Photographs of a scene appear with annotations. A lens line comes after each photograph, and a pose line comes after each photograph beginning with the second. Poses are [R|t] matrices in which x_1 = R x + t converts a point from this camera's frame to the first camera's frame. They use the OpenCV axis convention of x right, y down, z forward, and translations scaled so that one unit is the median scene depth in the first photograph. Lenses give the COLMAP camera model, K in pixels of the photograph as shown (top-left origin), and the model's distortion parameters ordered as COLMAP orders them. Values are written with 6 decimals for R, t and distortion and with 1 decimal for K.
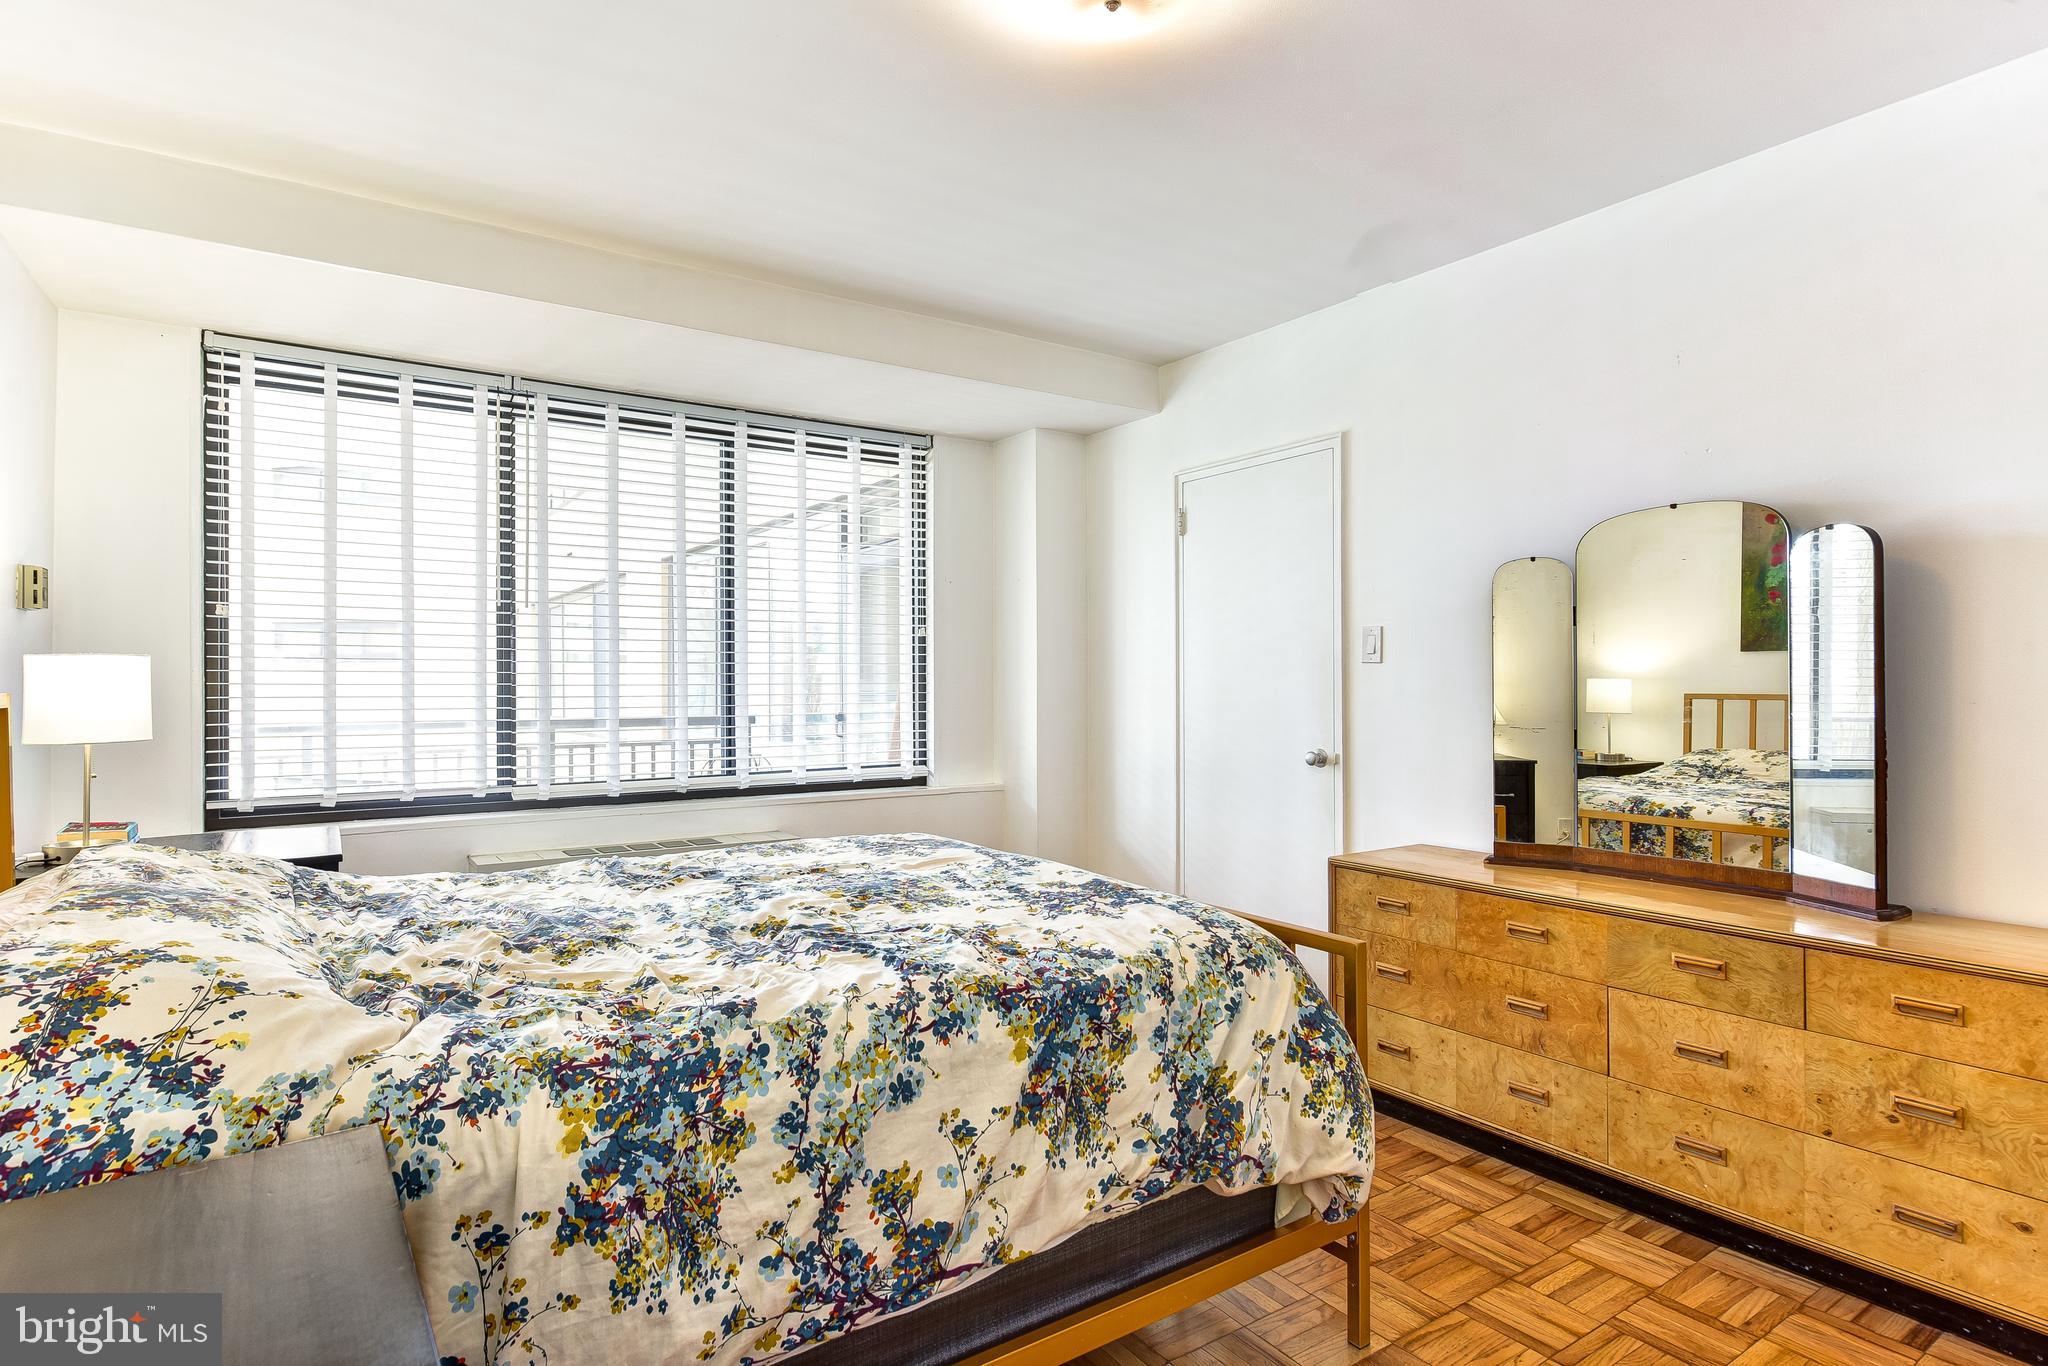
lens RADIAL K [[1050.5, 0, 1016.3], [0, 1050.5, 678.4], [0, 0, 1]] dist [-0.003110, -0.000659]
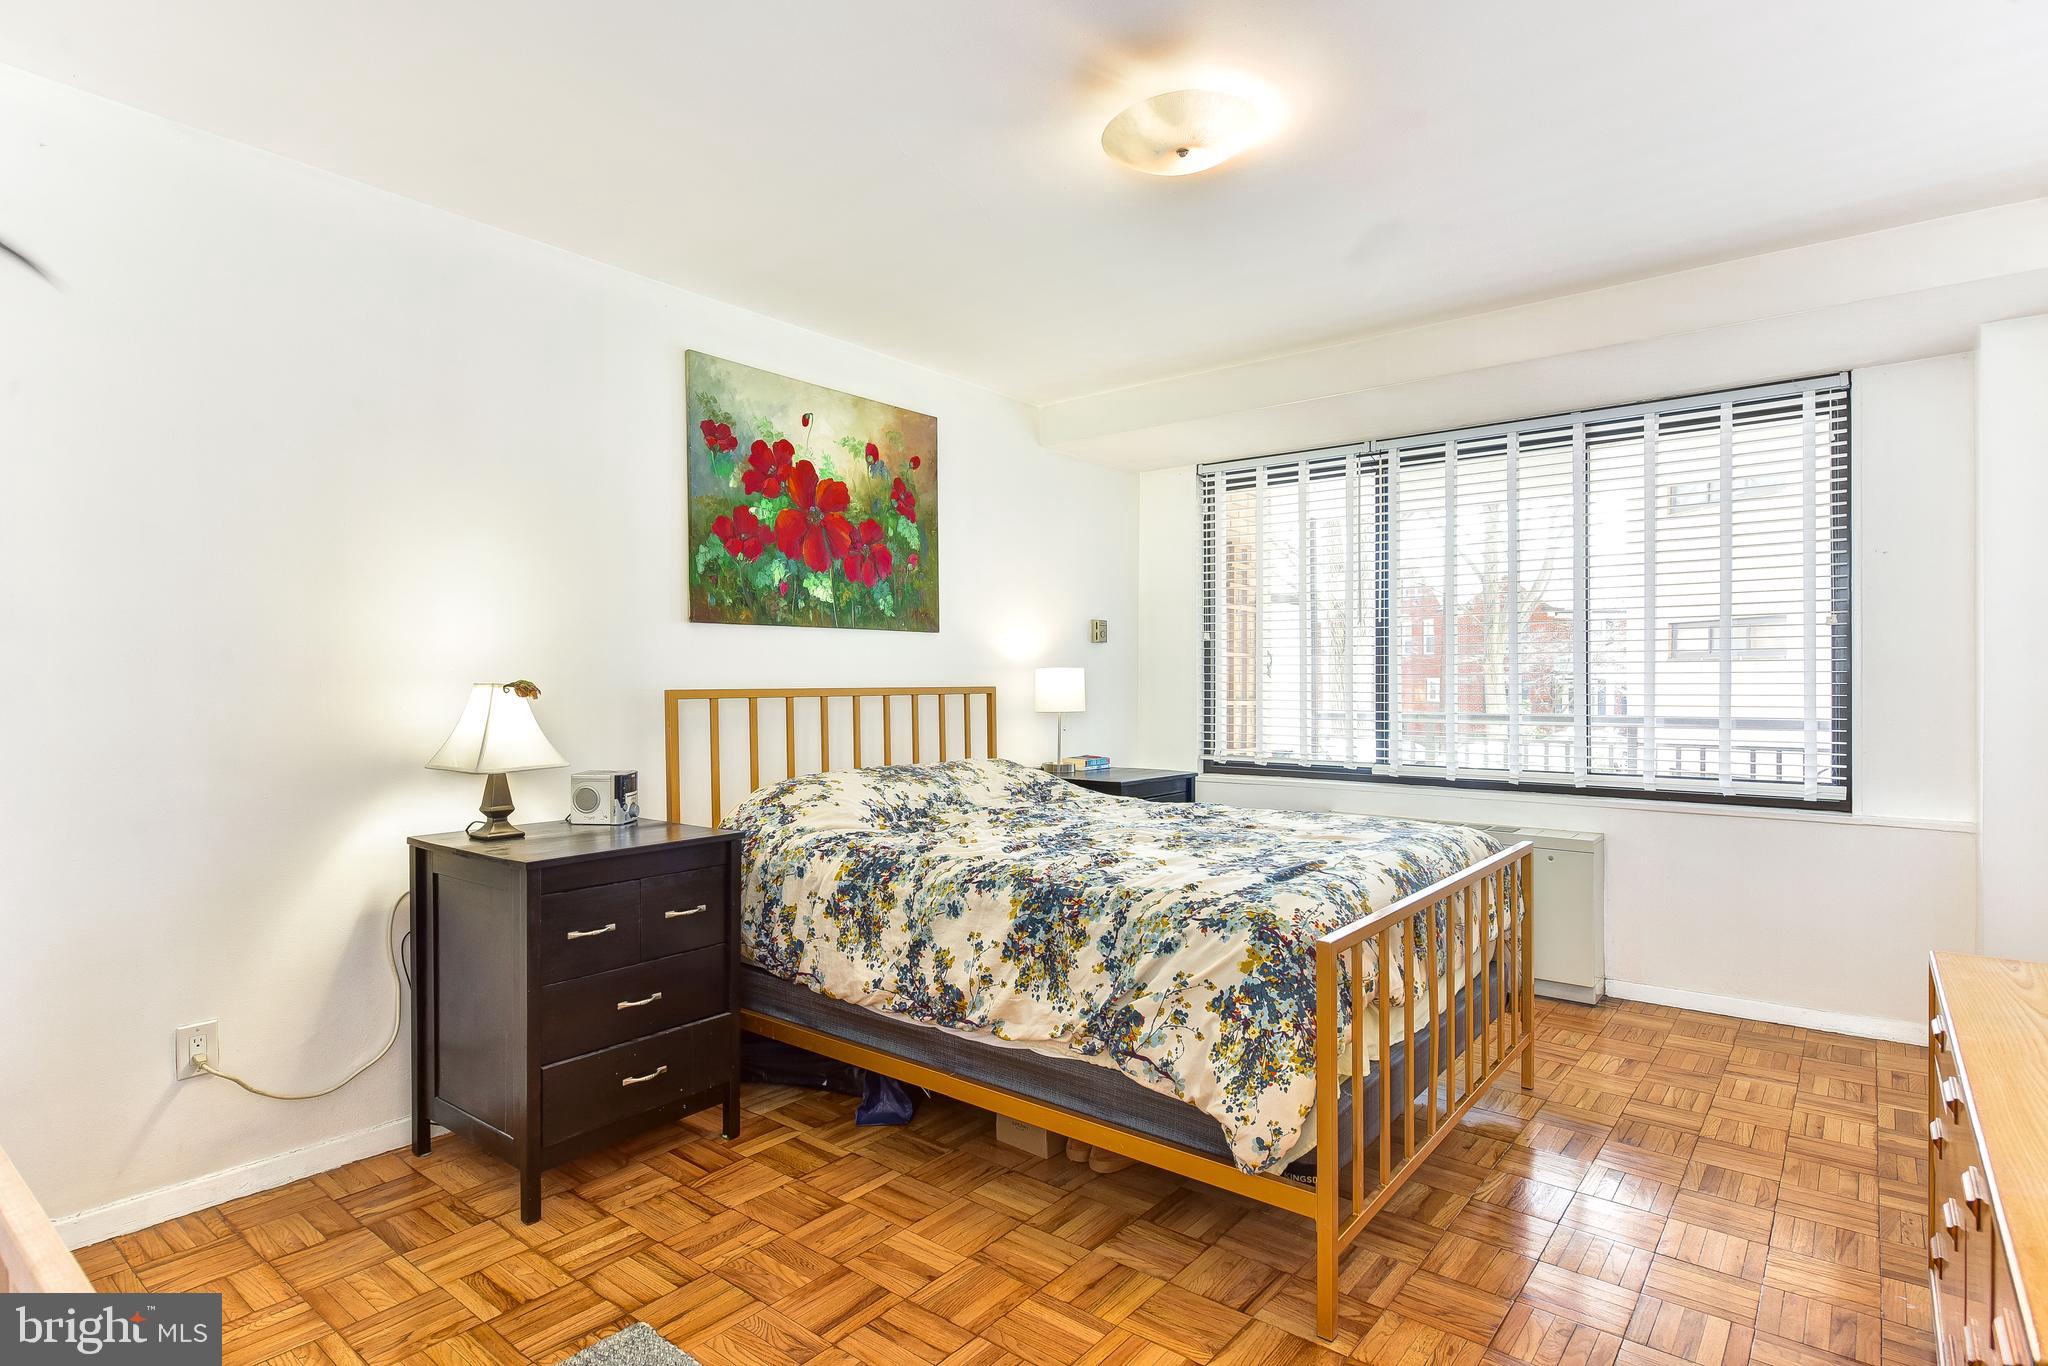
lens RADIAL K [[1050.5, 0, 1016.3], [0, 1050.5, 678.4], [0, 0, 1]] dist [-0.003110, -0.000659]
pose [[0.302955, 0.000376, -0.953005, 1.572081], [0.003132, 0.999994, 0.001390, -0.007705], [0.953000, -0.003406, 0.302952, 0.530700]]
